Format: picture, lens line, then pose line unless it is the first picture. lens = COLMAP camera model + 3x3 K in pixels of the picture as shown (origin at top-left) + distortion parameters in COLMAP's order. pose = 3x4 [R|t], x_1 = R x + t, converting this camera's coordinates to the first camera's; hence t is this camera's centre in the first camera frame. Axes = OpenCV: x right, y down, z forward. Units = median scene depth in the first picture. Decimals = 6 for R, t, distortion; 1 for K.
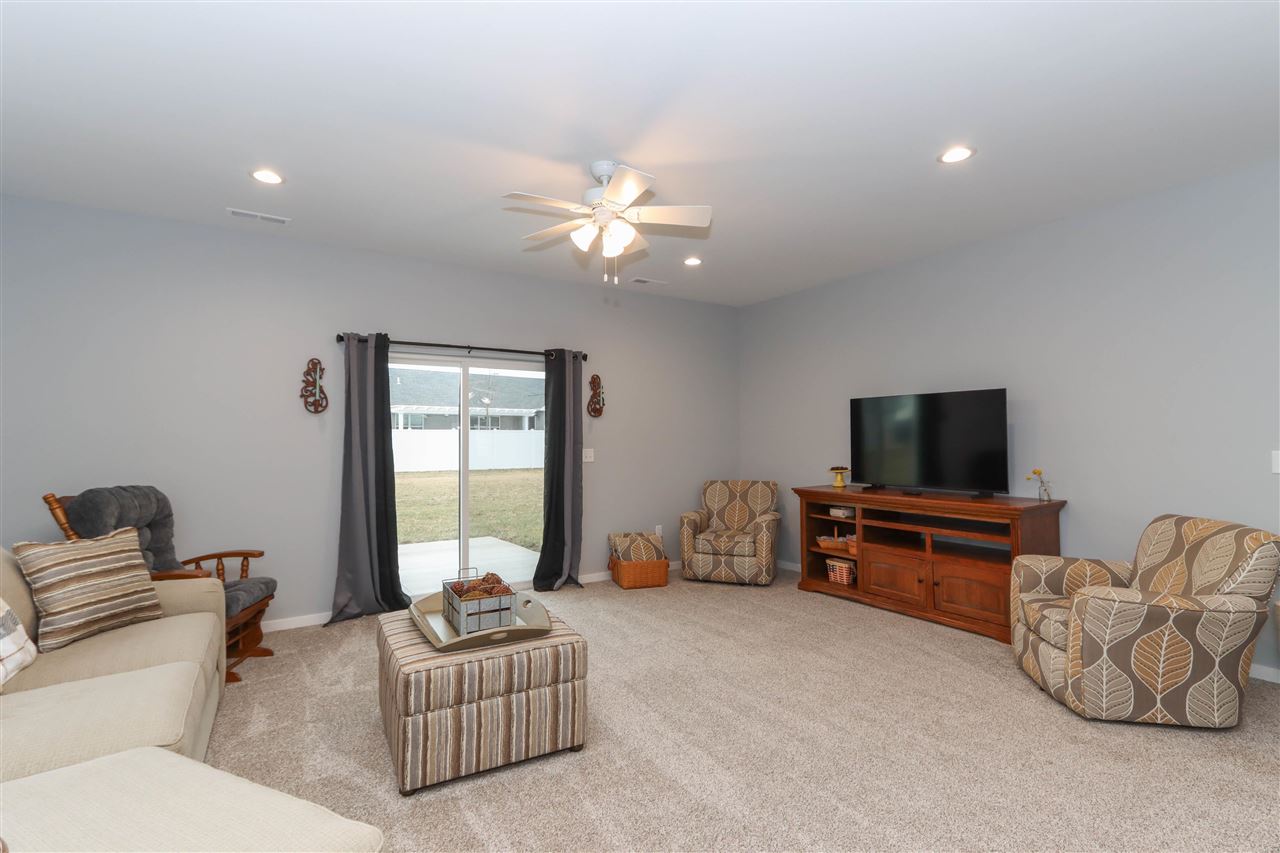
lens RADIAL K [[626.6, 0, 662.7], [0, 626.6, 431.0], [0, 0, 1]] dist [0.001724, 0.001879]
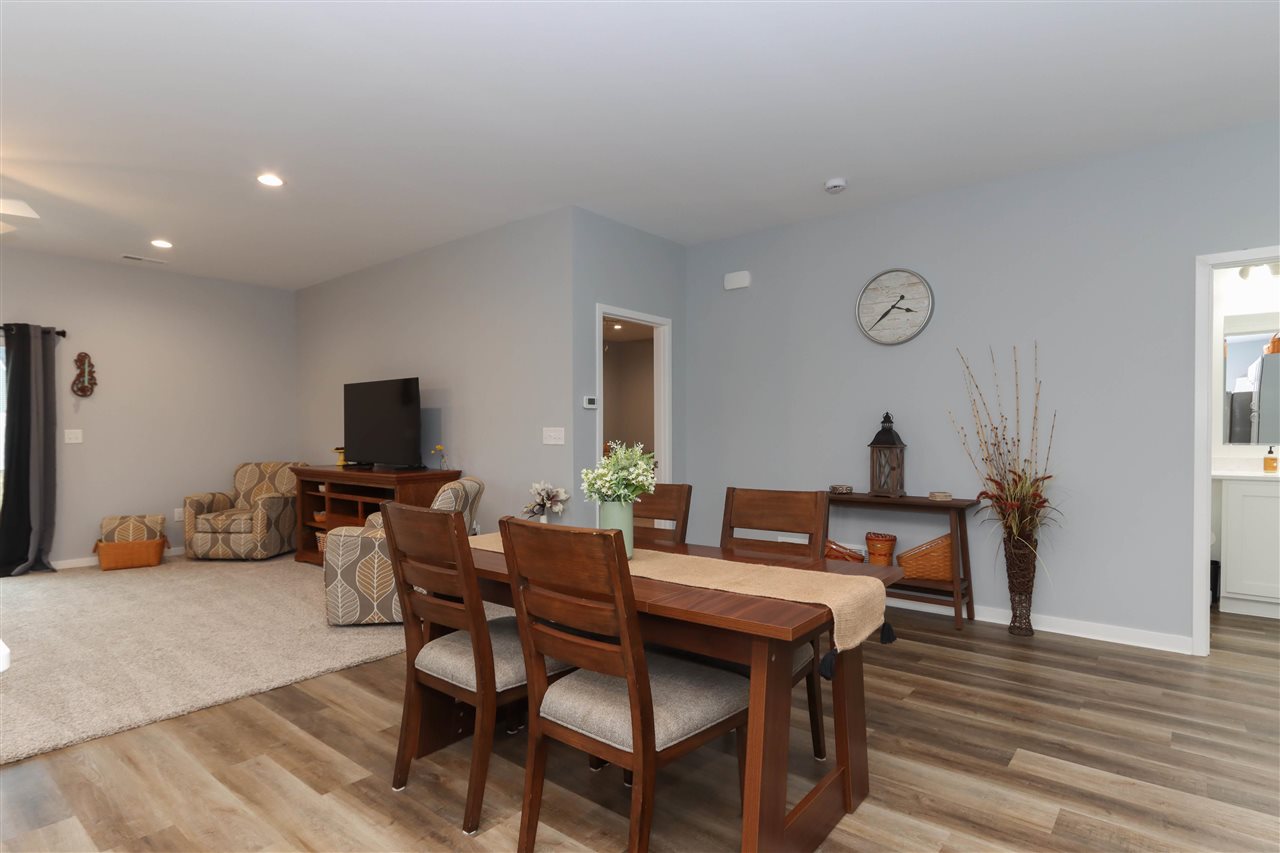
lens RADIAL K [[663.8, 0, 608.9], [0, 663.8, 442.9], [0, 0, 1]] dist [-0.004861, 0.001822]
pose [[0.951076, -0.000461, 0.308956, 0.370162], [-0.009264, 0.999507, 0.030009, 0.011292], [-0.308817, -0.031403, 0.950603, -0.231754]]
